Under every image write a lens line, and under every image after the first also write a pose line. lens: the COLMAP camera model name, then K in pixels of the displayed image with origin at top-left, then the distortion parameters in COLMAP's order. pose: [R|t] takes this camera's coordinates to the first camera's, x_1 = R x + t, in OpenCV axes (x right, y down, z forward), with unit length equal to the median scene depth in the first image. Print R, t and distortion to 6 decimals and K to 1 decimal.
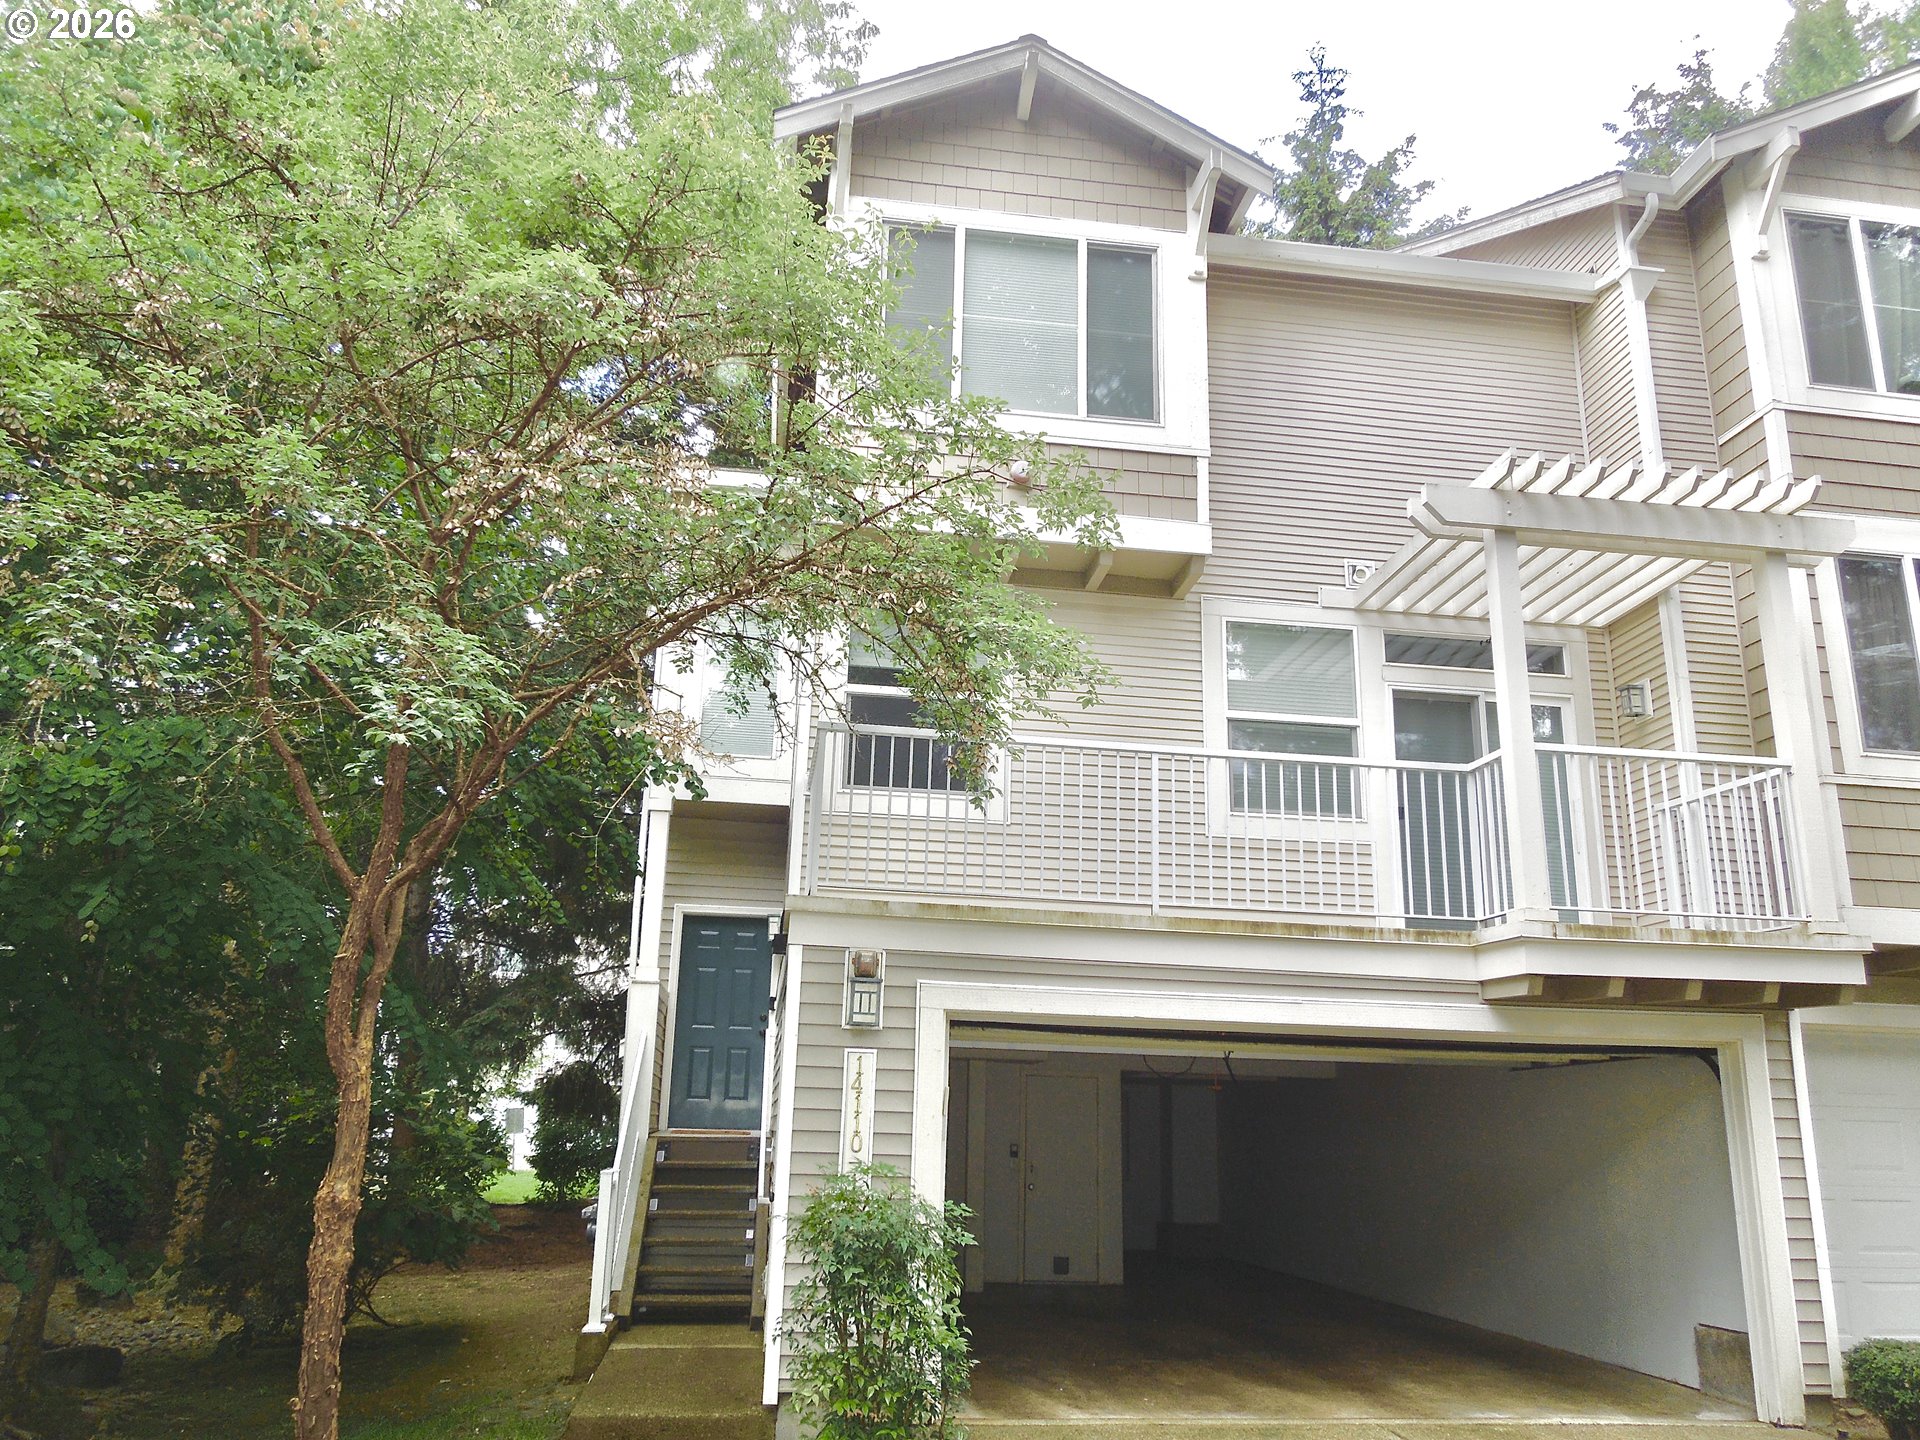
lens RADIAL K [[1505.0, 0, 960.0], [0, 1505.0, 720.0], [0, 0, 1]] dist [0.001520, 0.001121]
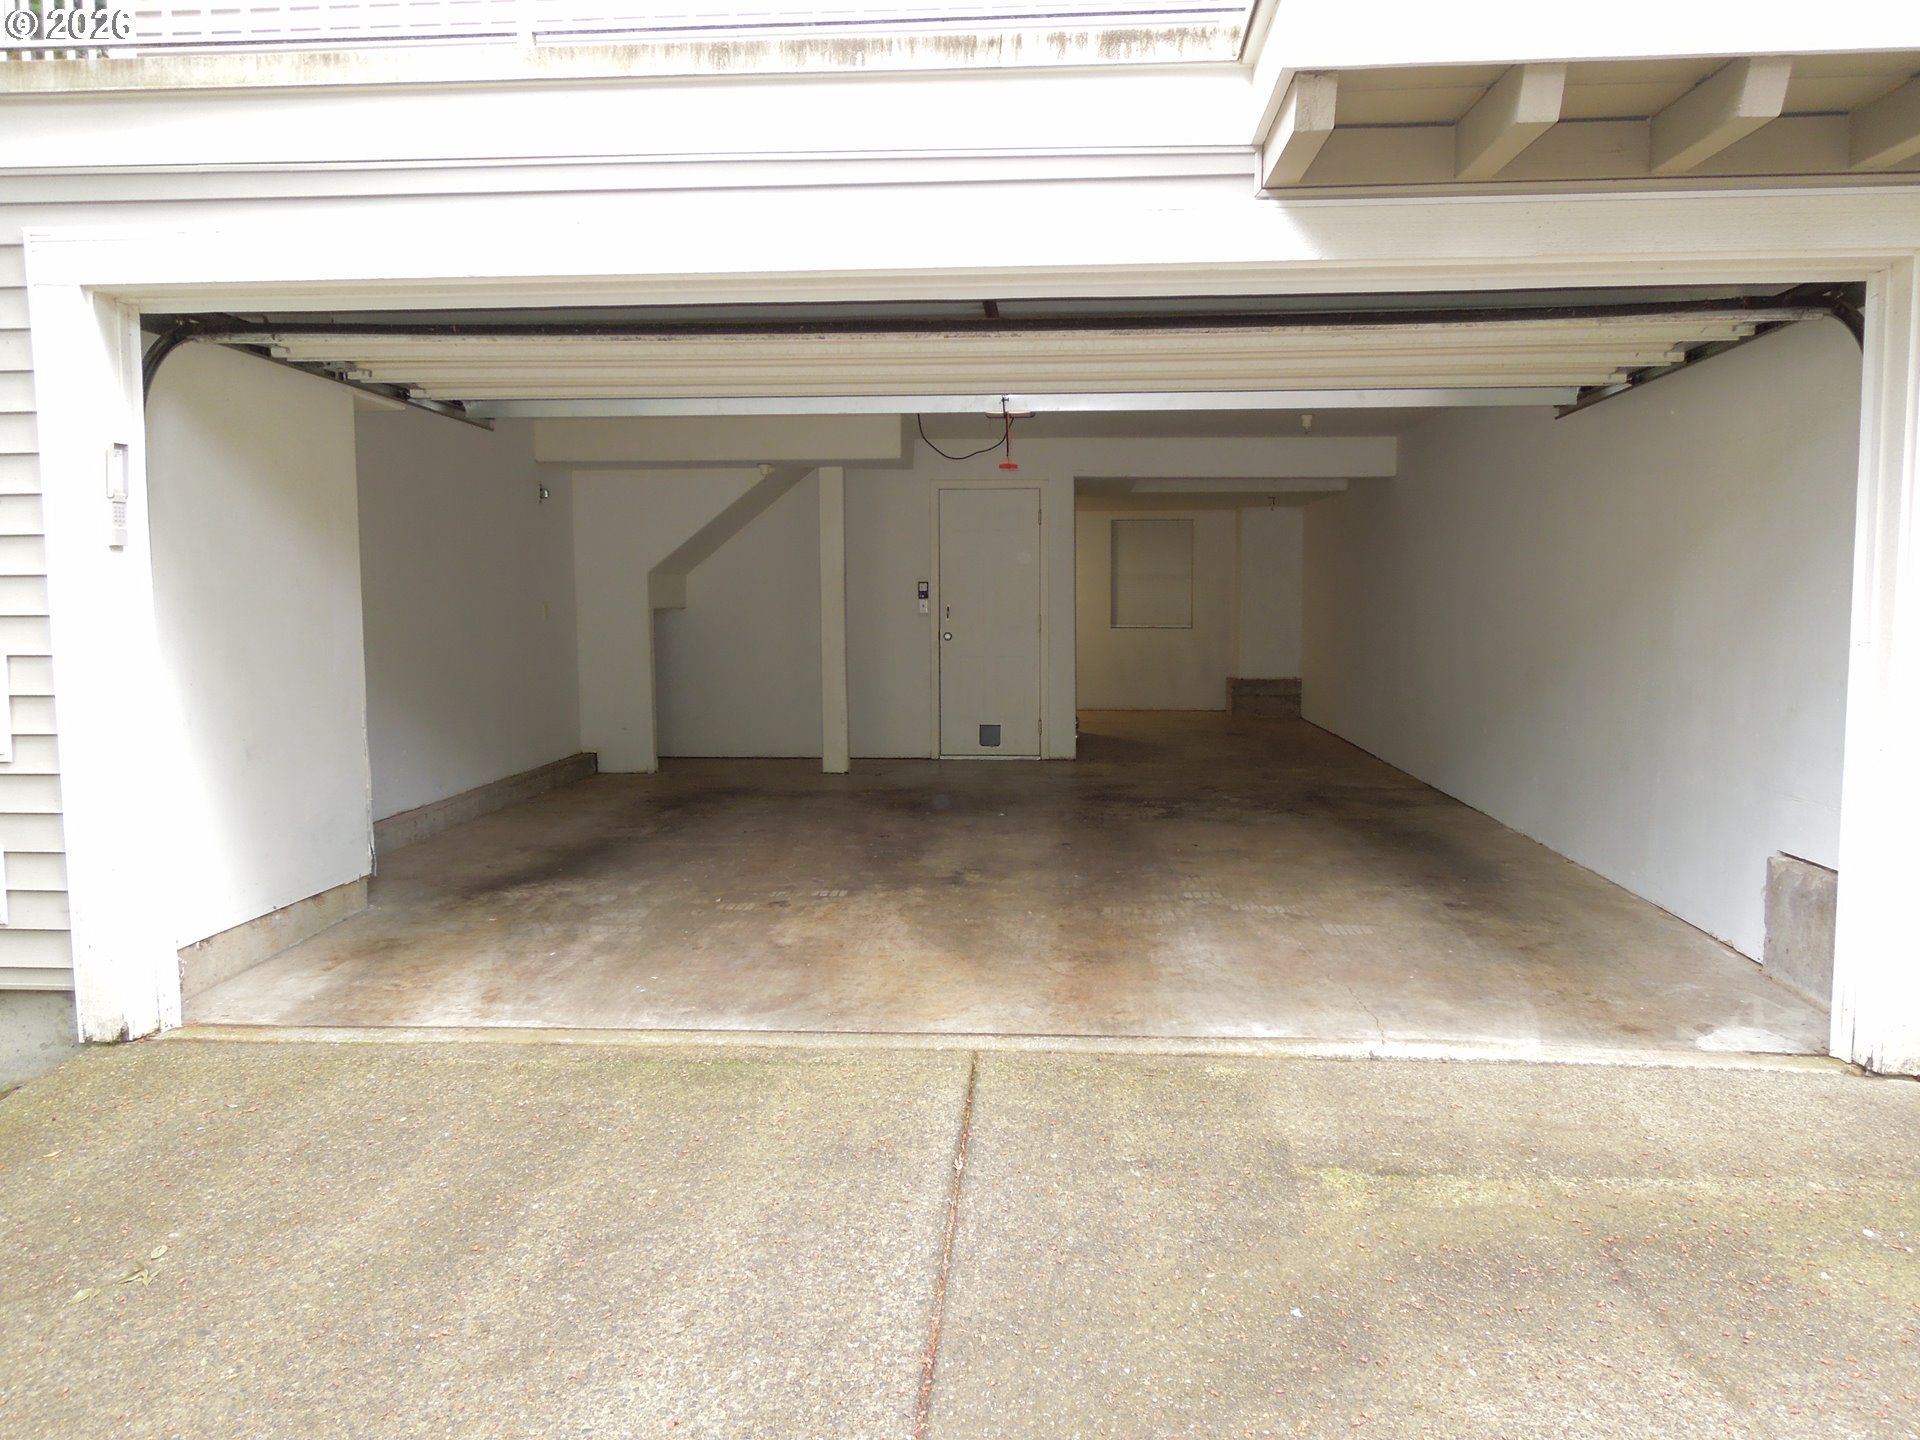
lens RADIAL K [[1459.3, 0, 960.0], [0, 1459.3, 720.0], [0, 0, 1]] dist [0.000209, 0.000964]
pose [[0.975864, -0.008147, -0.218228, 0.328973], [0.081954, 0.939929, 0.331385, 0.171320], [0.202419, -0.341271, 0.917911, 0.503843]]
